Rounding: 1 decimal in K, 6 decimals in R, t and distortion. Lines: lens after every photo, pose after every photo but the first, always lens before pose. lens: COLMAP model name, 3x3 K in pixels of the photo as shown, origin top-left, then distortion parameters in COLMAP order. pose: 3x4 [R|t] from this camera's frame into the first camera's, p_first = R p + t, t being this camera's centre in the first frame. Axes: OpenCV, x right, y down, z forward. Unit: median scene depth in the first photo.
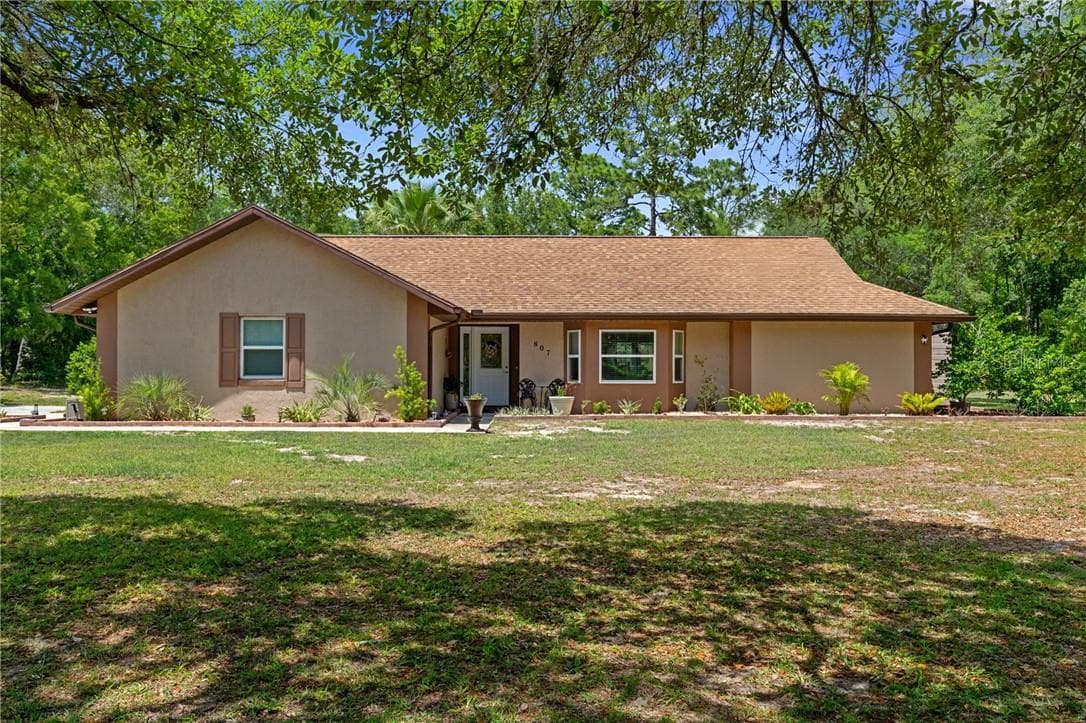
lens RADIAL K [[910.2, 0, 543.0], [0, 910.2, 361.5], [0, 0, 1]] dist [0.006818, 0.003382]
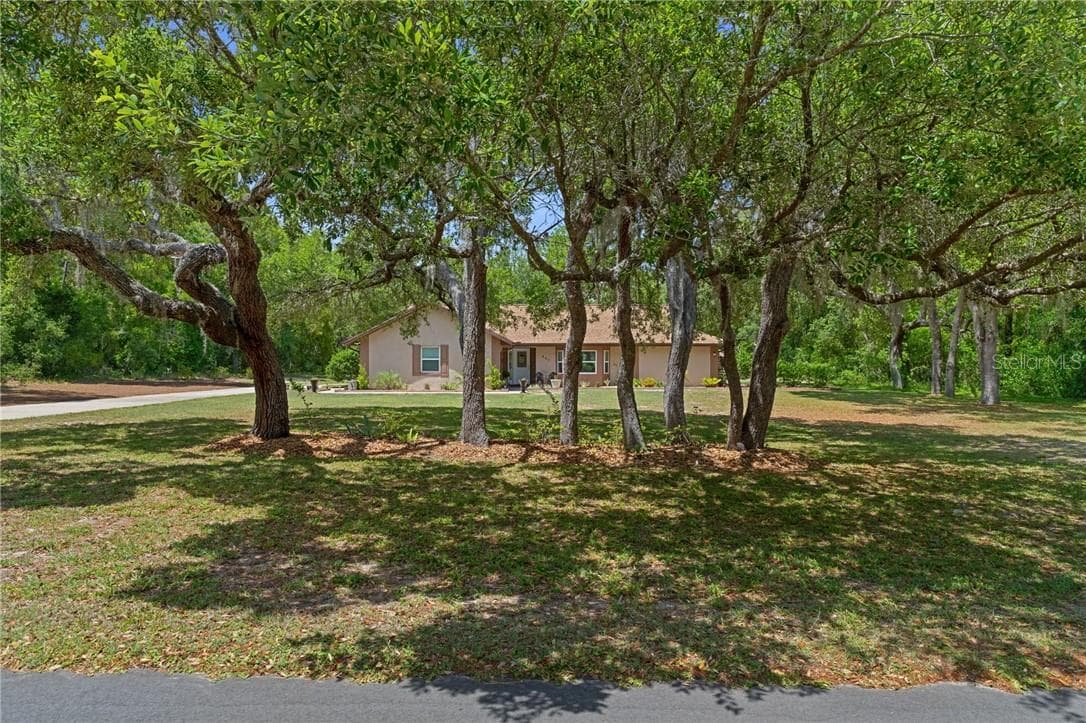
lens RADIAL K [[634.7, 0, 543.0], [0, 634.7, 361.5], [0, 0, 1]] dist [0.001128, 0.000427]
pose [[0.999442, -0.002689, 0.033292, -0.064229], [0.002608, 0.999994, 0.002466, -0.011460], [-0.033298, -0.002377, 0.999443, -0.596942]]
